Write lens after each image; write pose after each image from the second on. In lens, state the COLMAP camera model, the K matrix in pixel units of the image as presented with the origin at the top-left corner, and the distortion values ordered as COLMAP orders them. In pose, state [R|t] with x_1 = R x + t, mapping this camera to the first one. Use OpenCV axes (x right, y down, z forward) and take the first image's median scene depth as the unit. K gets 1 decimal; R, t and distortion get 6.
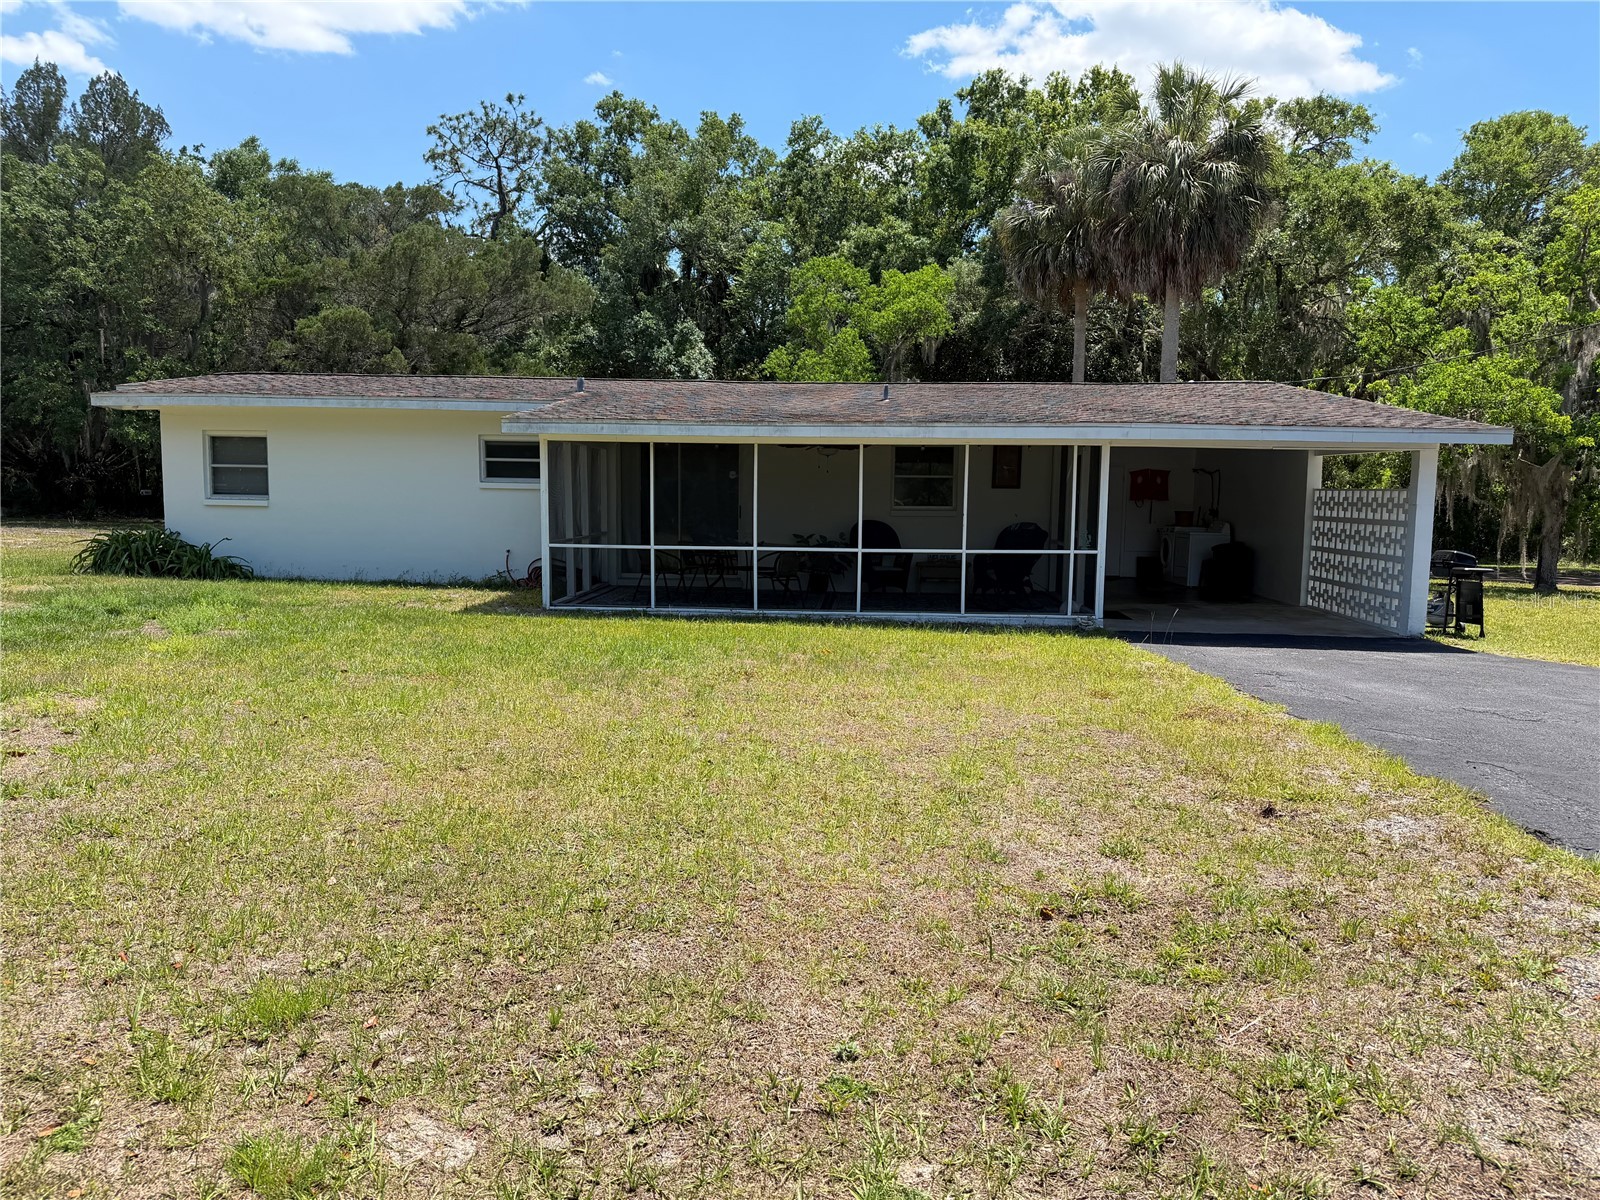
lens RADIAL K [[1132.7, 0, 800.0], [0, 1132.7, 600.0], [0, 0, 1]] dist [0.080340, -0.112630]
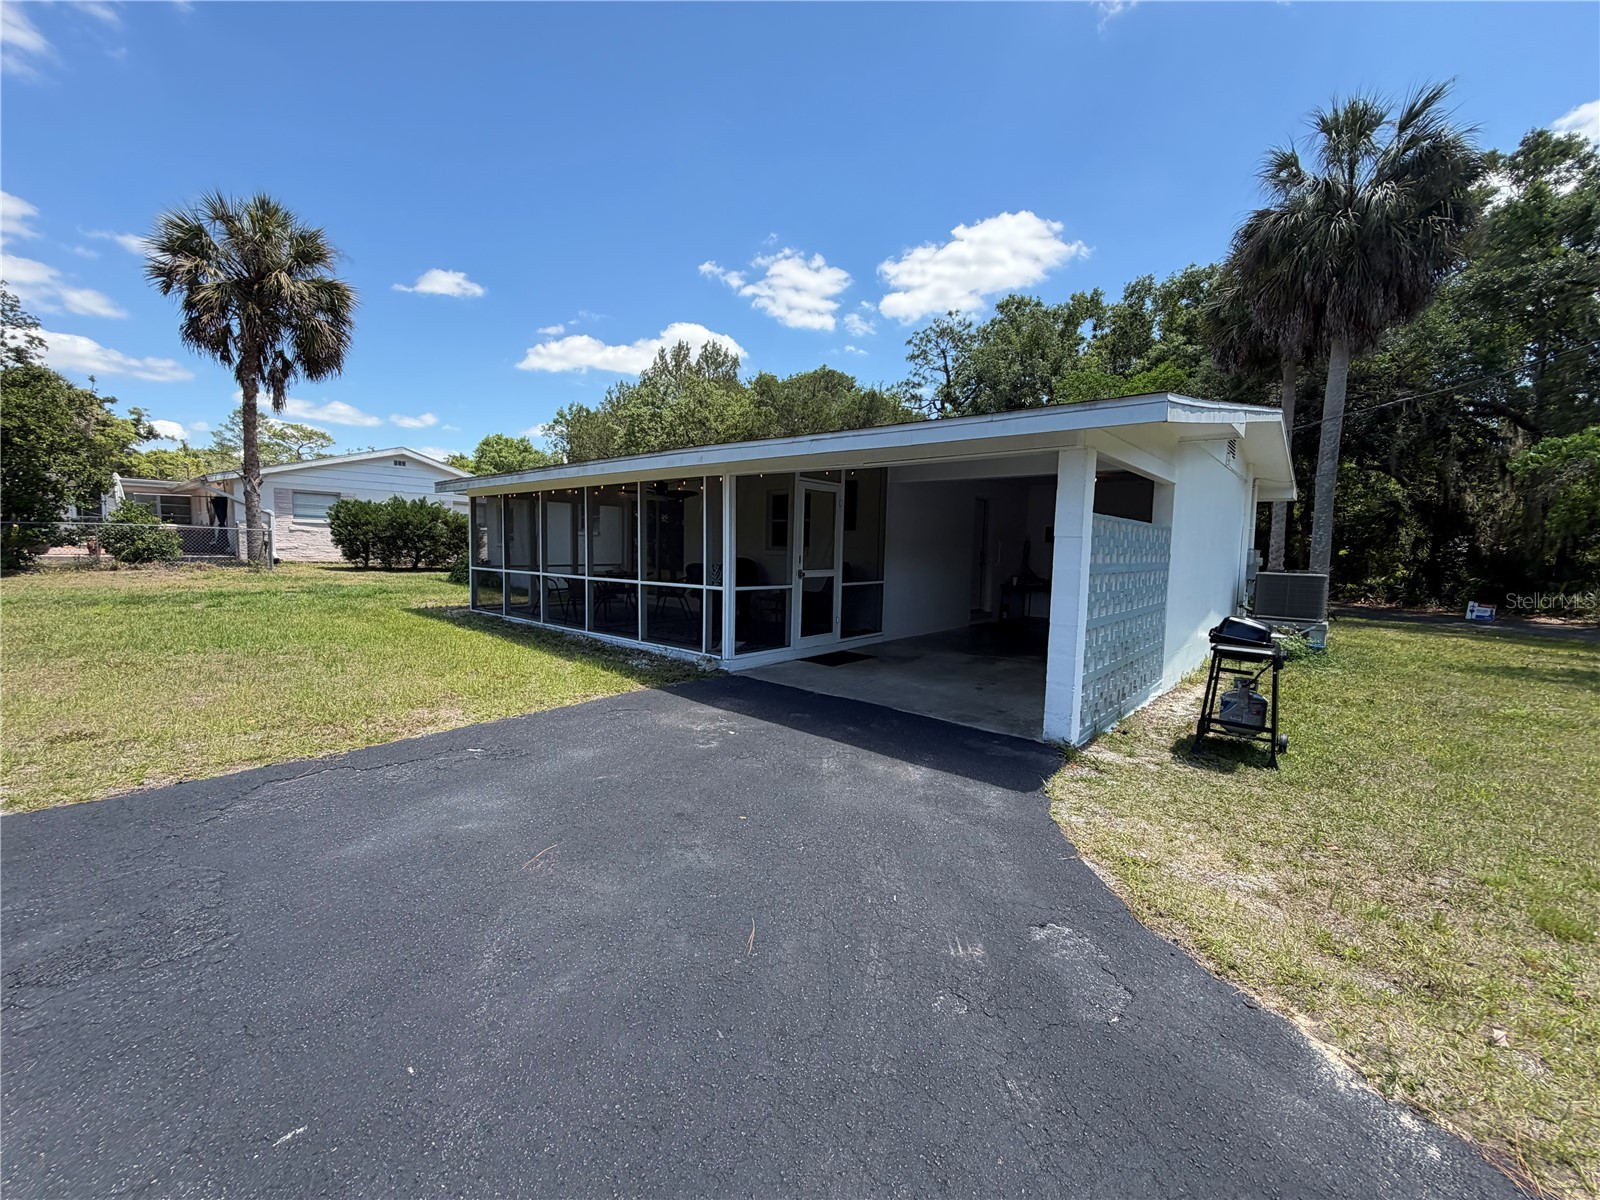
lens RADIAL K [[646.9, 0, 794.1], [0, 646.9, 598.6], [0, 0, 1]] dist [-0.009609, 0.000038]
pose [[0.780802, 0.049662, -0.622801, 0.166807], [-0.069012, 0.997591, -0.006972, -0.008826], [0.620955, 0.048424, 0.782349, 0.158469]]
